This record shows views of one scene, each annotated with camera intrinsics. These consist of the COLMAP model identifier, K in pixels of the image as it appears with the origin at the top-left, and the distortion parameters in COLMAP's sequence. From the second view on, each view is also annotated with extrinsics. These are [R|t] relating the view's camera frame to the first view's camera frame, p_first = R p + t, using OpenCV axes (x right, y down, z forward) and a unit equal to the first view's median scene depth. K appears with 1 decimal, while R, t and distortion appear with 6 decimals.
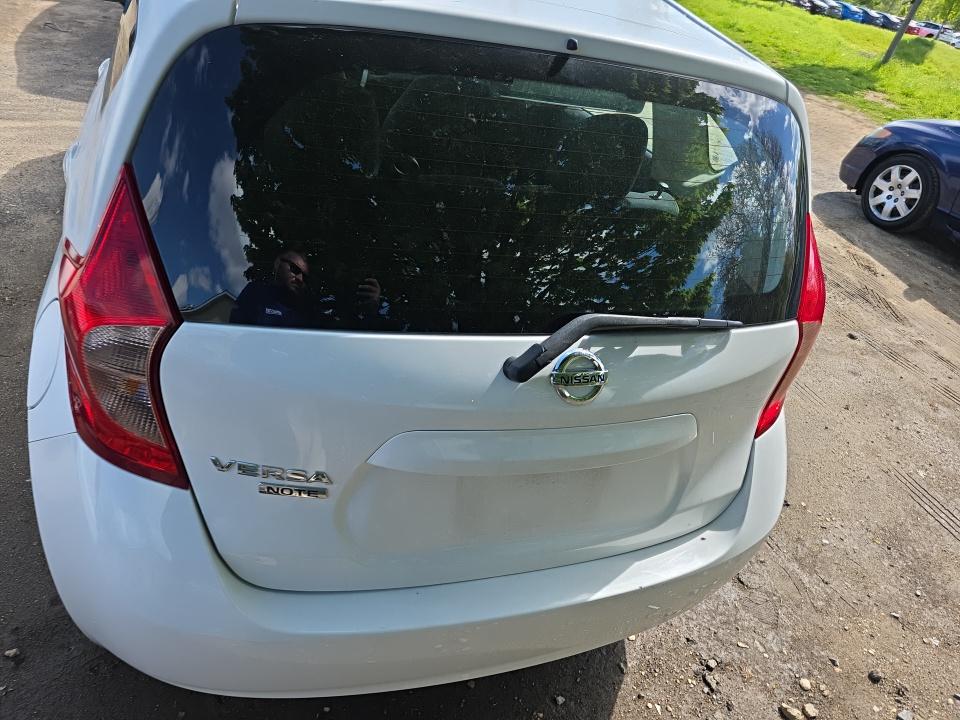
lens RADIAL K [[644.7, 0, 479.4], [0, 644.7, 359.8], [0, 0, 1]] dist [0.003074, -0.003523]
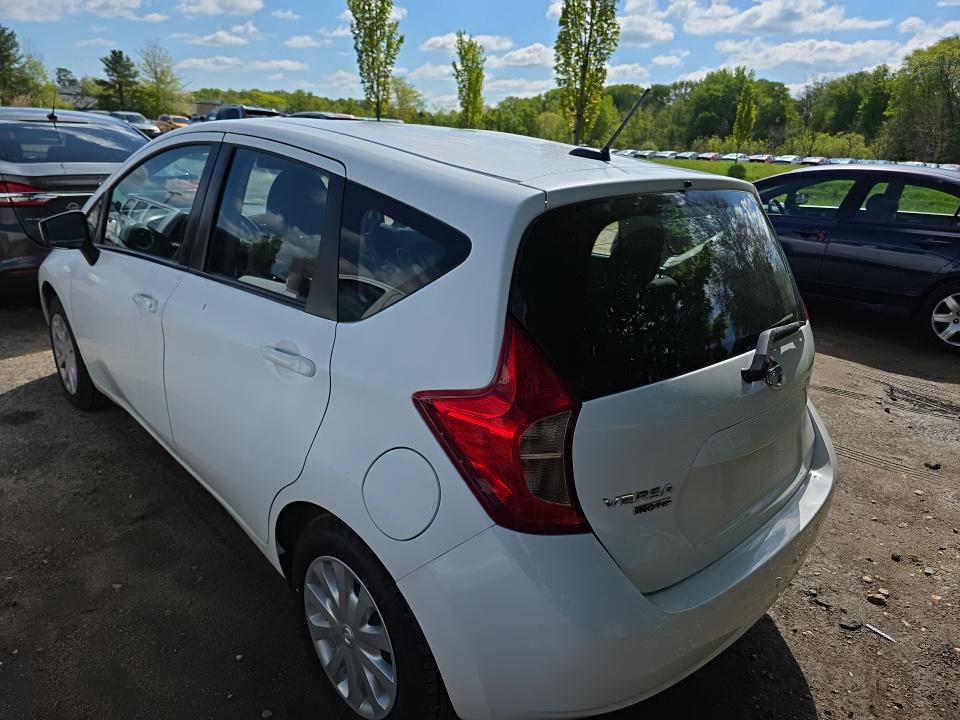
lens RADIAL K [[644.7, 0, 480.9], [0, 644.7, 359.1], [0, 0, 1]] dist [0.003074, -0.003523]
pose [[0.893489, -0.274083, 0.355746, -0.620167], [0.345746, 0.925365, -0.155429, -0.000432], [-0.286594, 0.261872, 0.921567, -0.157690]]
